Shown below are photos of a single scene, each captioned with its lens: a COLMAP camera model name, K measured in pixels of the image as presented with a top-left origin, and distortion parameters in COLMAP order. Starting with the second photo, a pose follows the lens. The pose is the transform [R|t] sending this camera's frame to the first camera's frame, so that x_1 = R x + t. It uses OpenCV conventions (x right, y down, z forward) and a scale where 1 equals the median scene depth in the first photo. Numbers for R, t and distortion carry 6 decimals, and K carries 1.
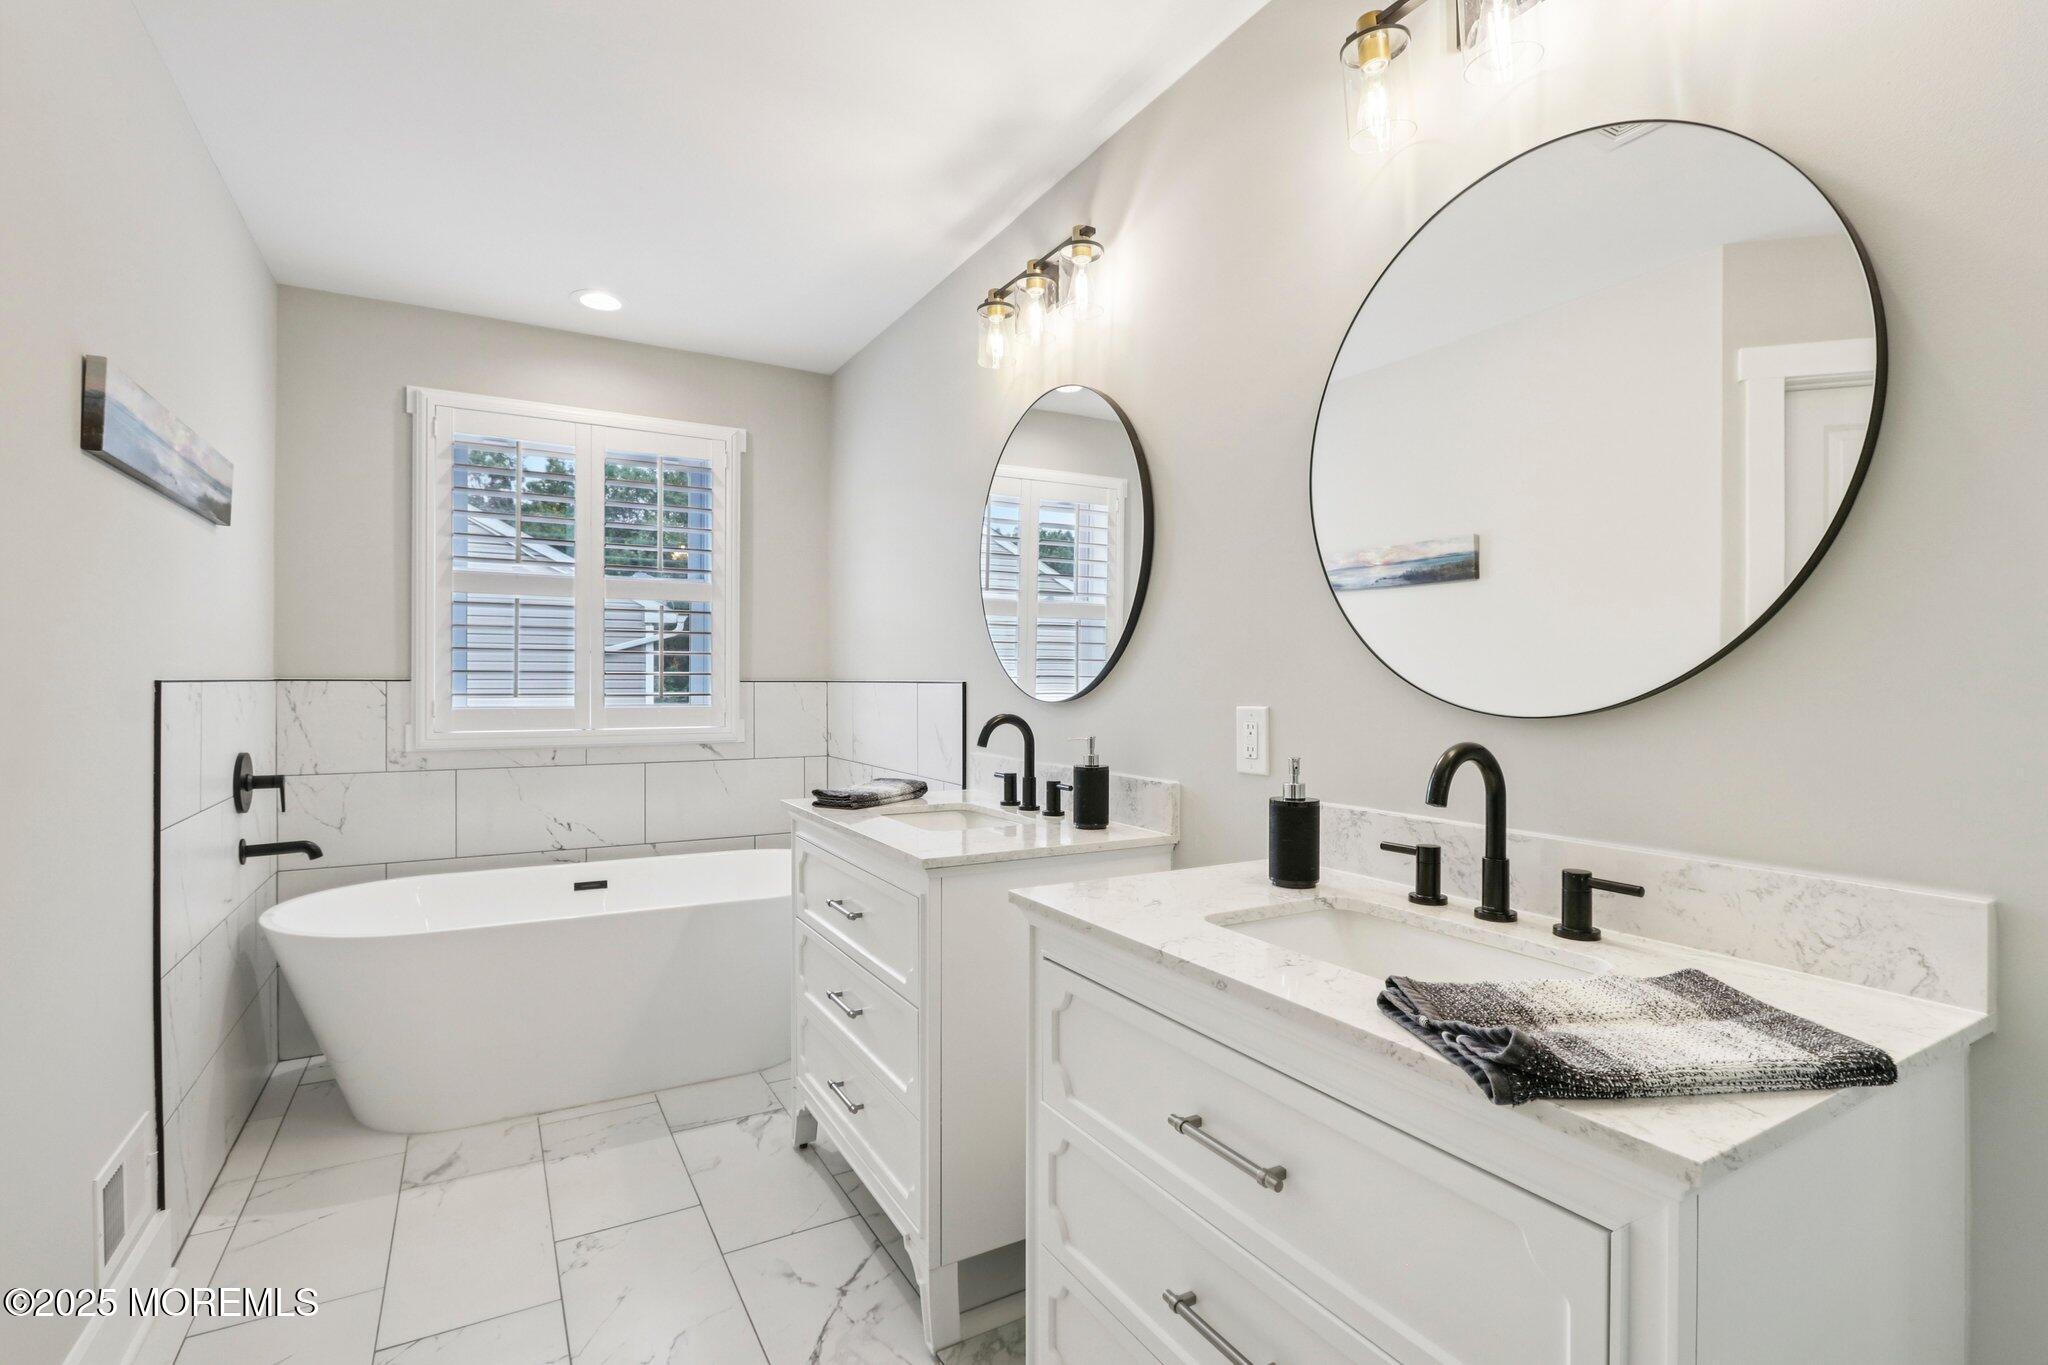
lens RADIAL K [[959.7, 0, 1021.7], [0, 959.7, 682.7], [0, 0, 1]] dist [-0.018702, 0.001670]
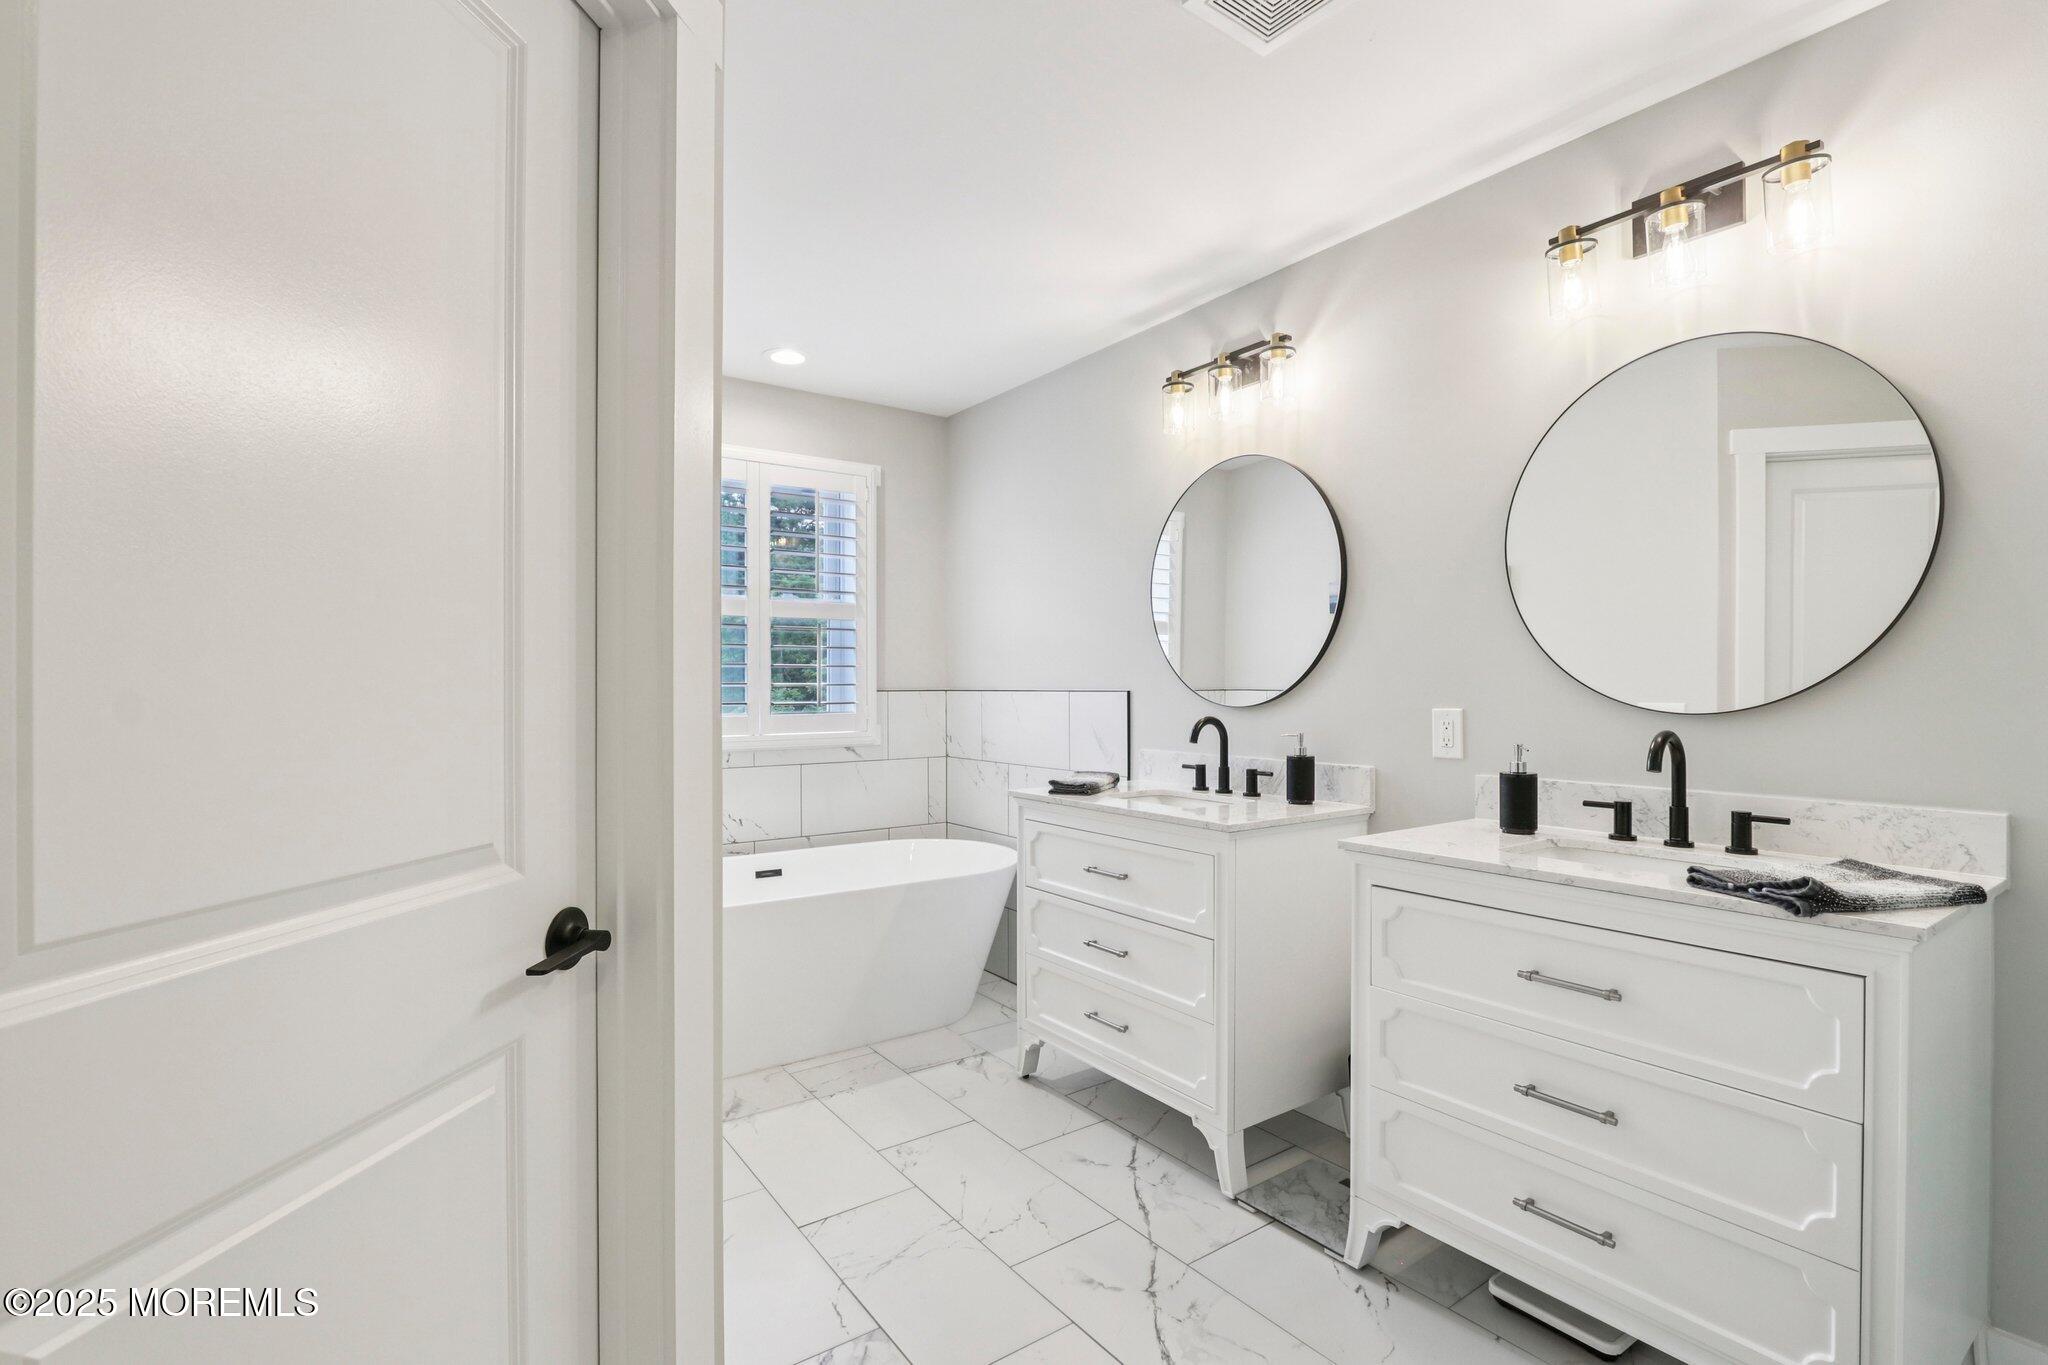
lens RADIAL K [[959.7, 0, 1027.9], [0, 959.7, 686.6], [0, 0, 1]] dist [-0.018702, 0.001670]
pose [[0.995082, -0.007252, 0.098785, -0.398580], [0.007311, 0.999973, -0.000242, -0.008575], [-0.098781, 0.000963, 0.995109, -0.236677]]
